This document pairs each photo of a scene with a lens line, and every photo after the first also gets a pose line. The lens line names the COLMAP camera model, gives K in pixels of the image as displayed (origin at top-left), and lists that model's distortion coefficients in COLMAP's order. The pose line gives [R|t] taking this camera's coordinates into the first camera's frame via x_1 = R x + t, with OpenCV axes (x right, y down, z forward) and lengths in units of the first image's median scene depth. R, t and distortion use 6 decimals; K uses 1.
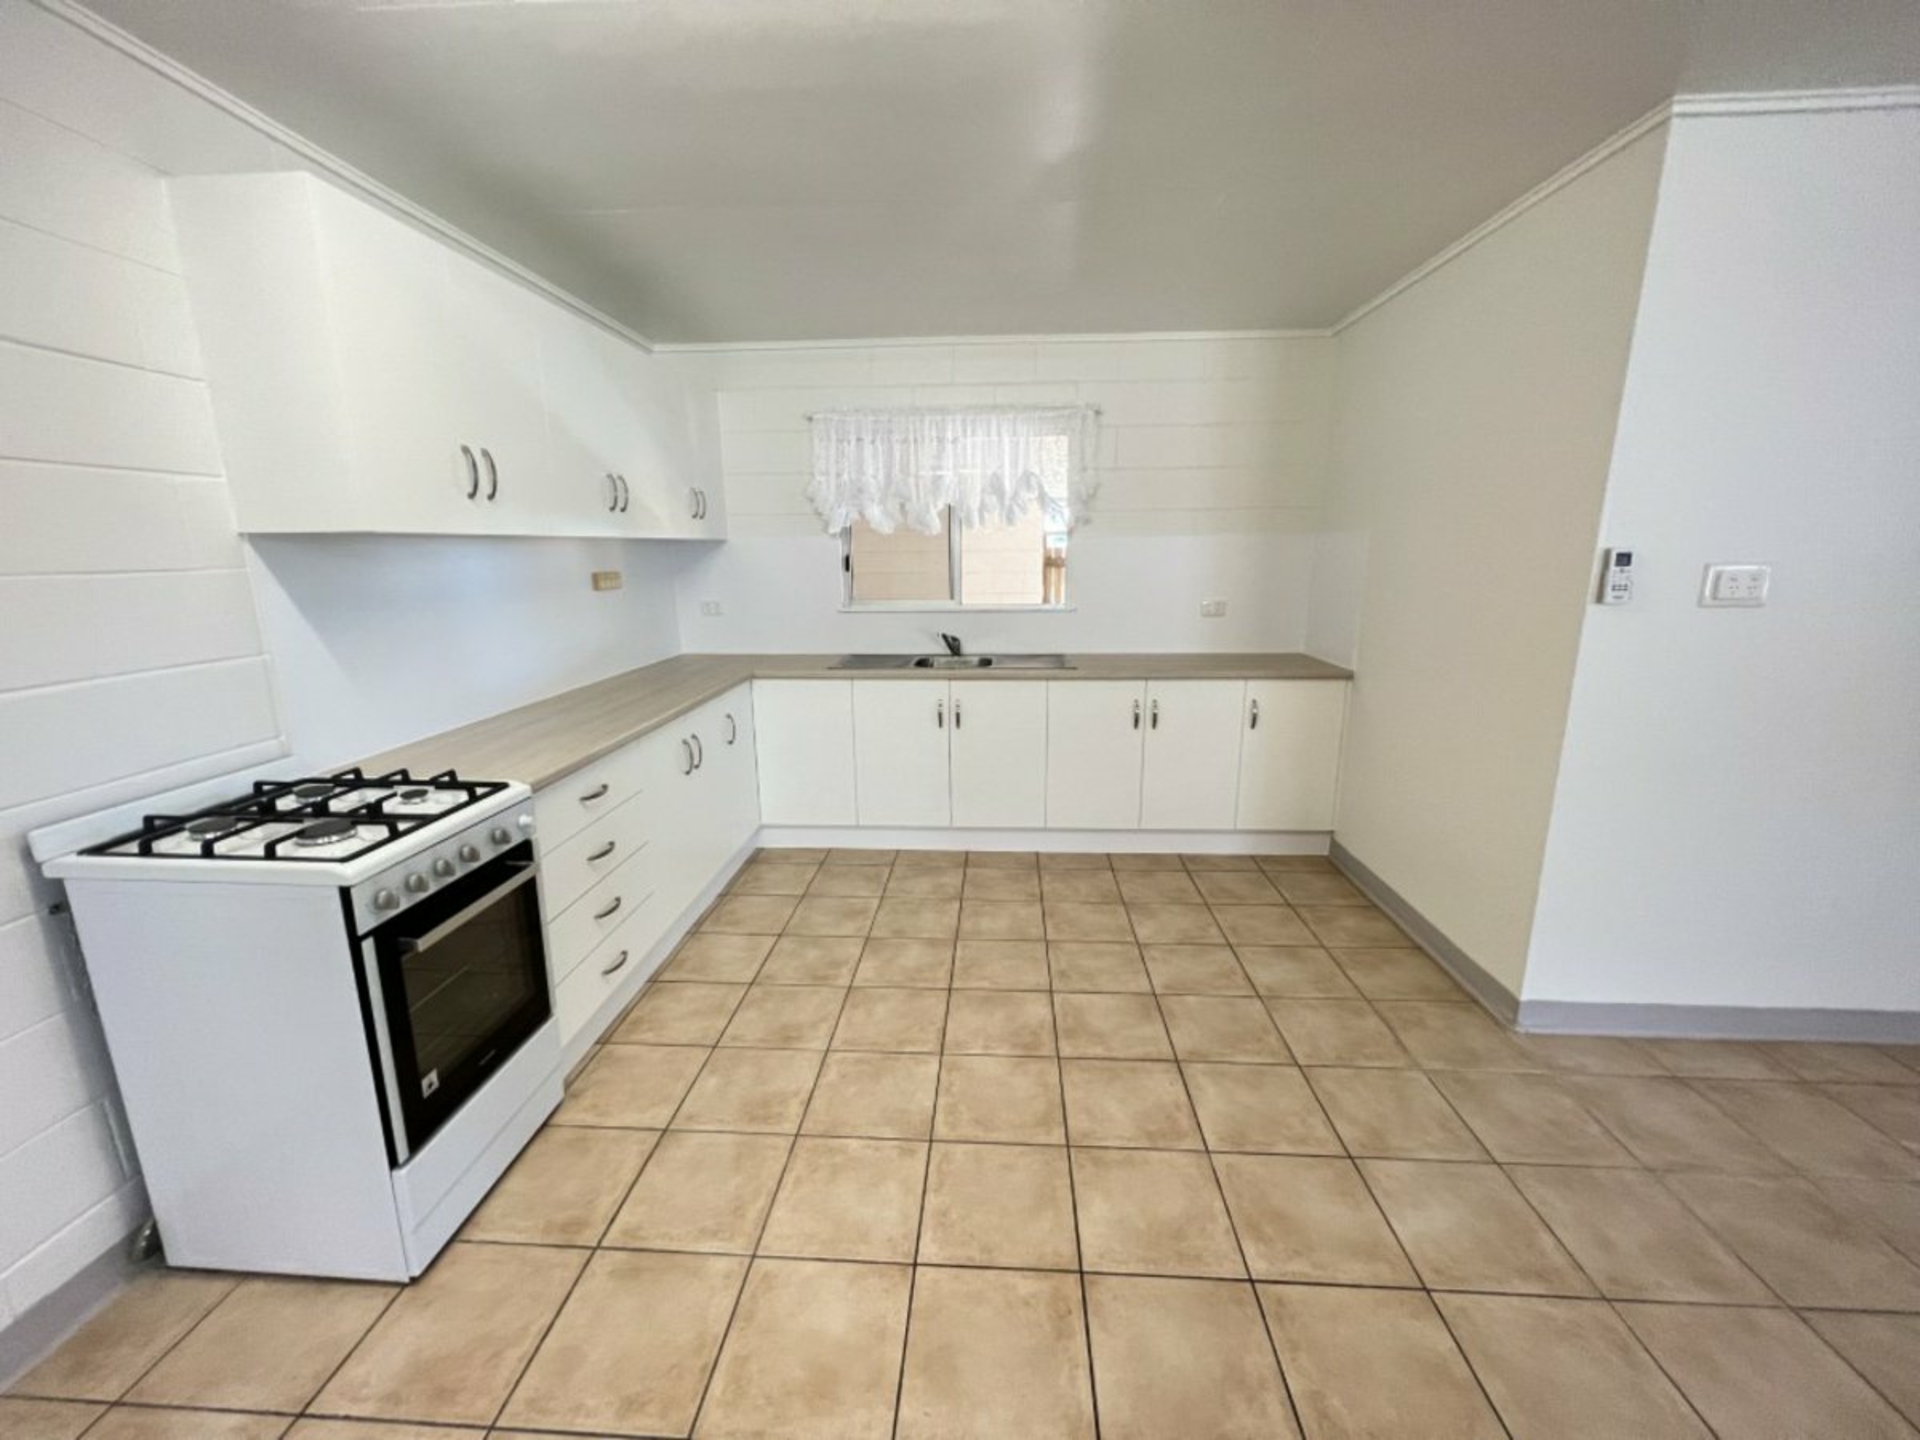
lens RADIAL K [[765.2, 0, 963.4], [0, 765.2, 712.5], [0, 0, 1]] dist [-0.001341, 0.000333]
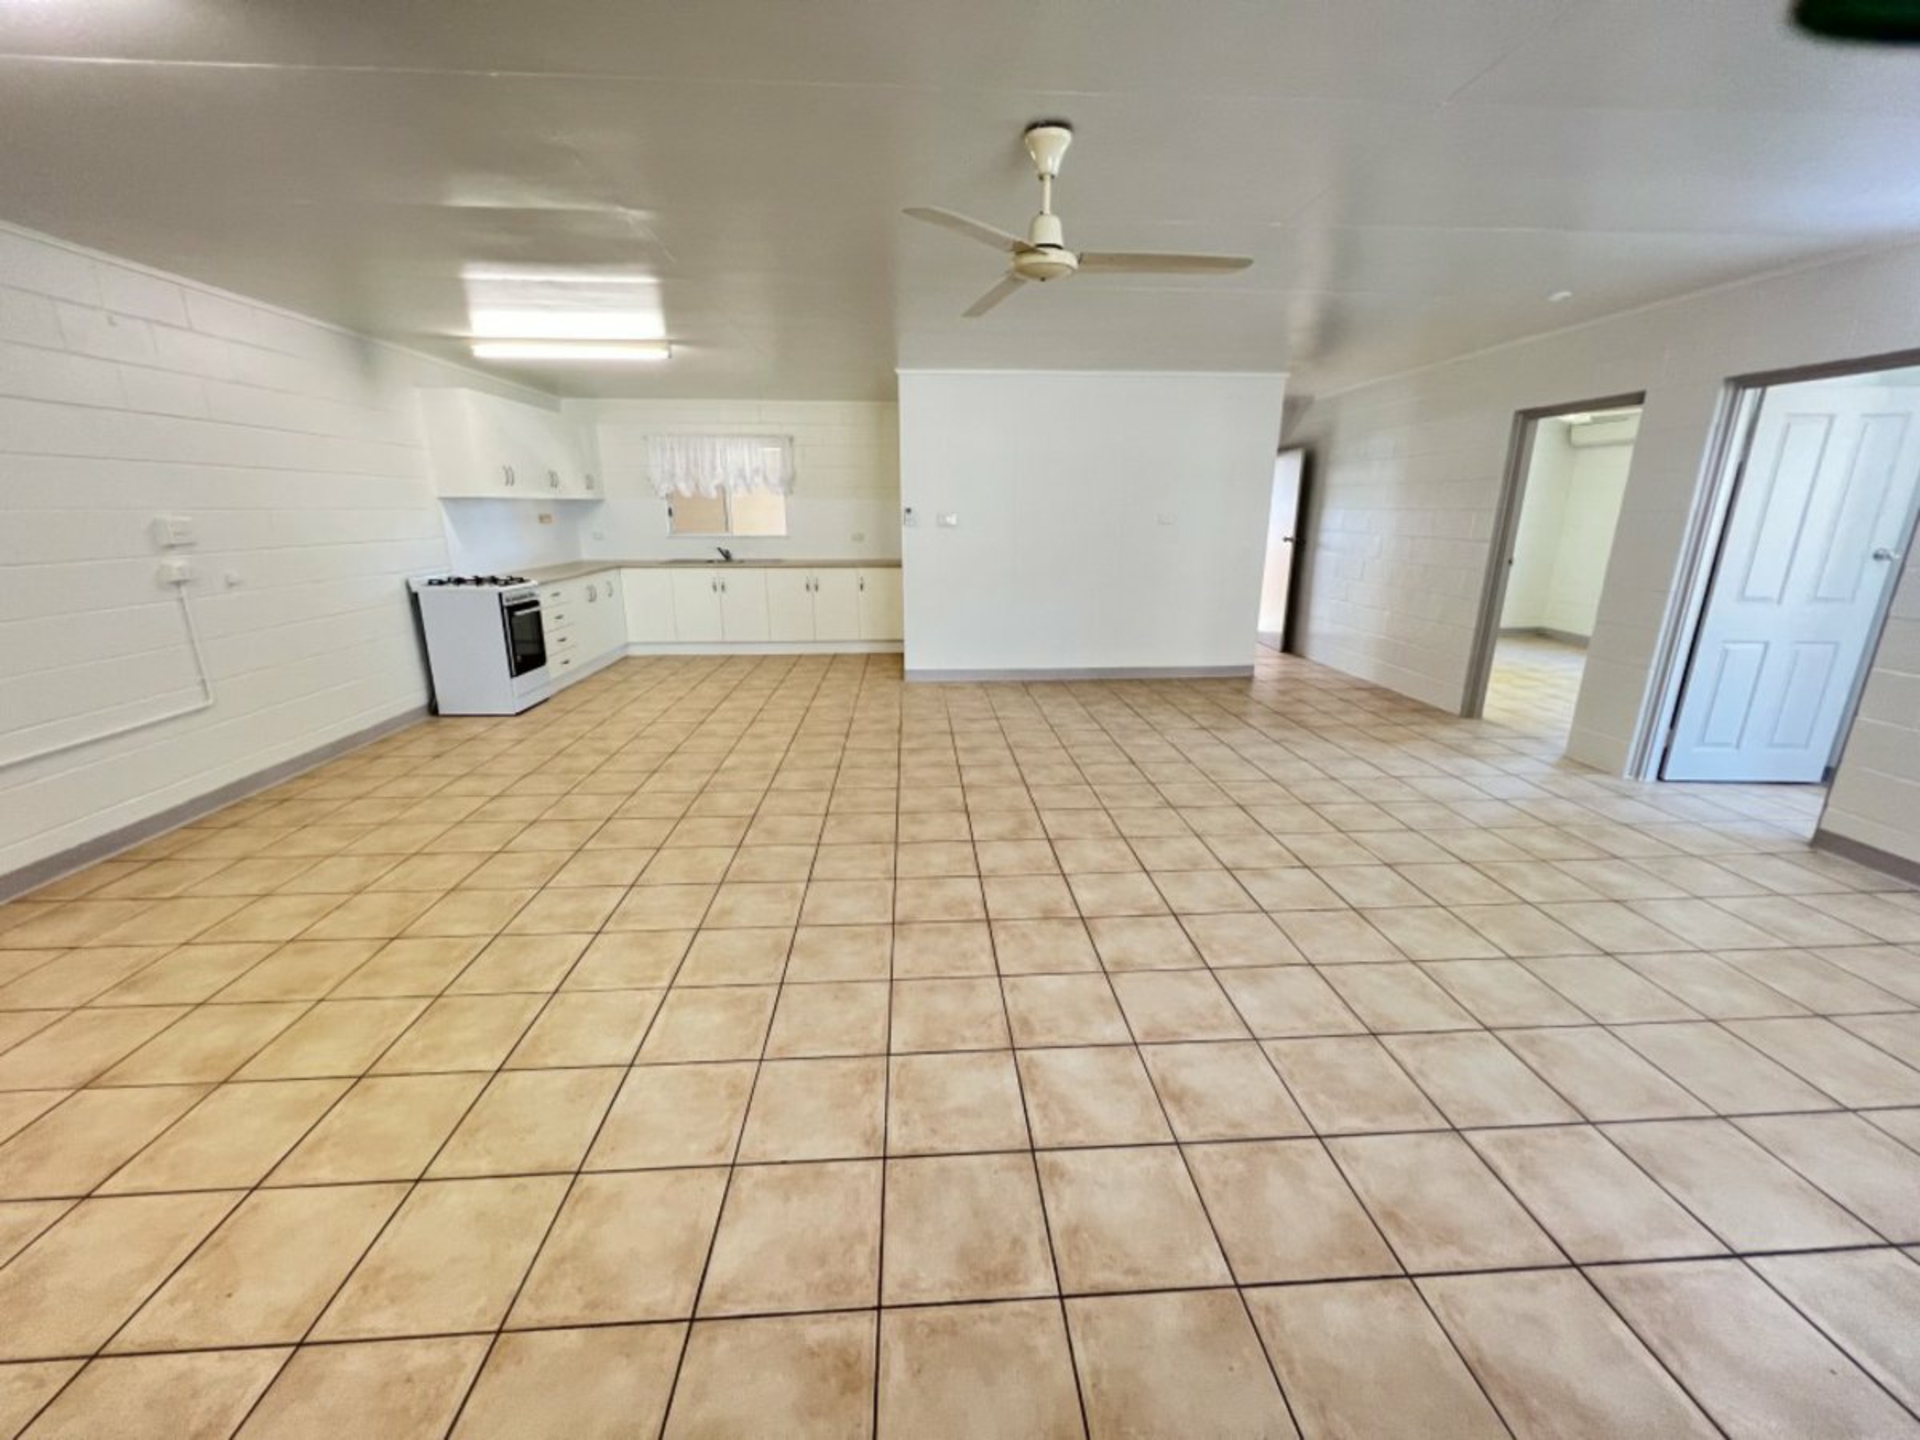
lens RADIAL K [[765.2, 0, 951.4], [0, 765.2, 714.2], [0, 0, 1]] dist [-0.001341, 0.000333]
pose [[0.993830, -0.019350, 0.109214, 0.364810], [0.013523, 0.998458, 0.053840, 0.240611], [-0.110087, -0.052031, 0.992559, -1.119973]]
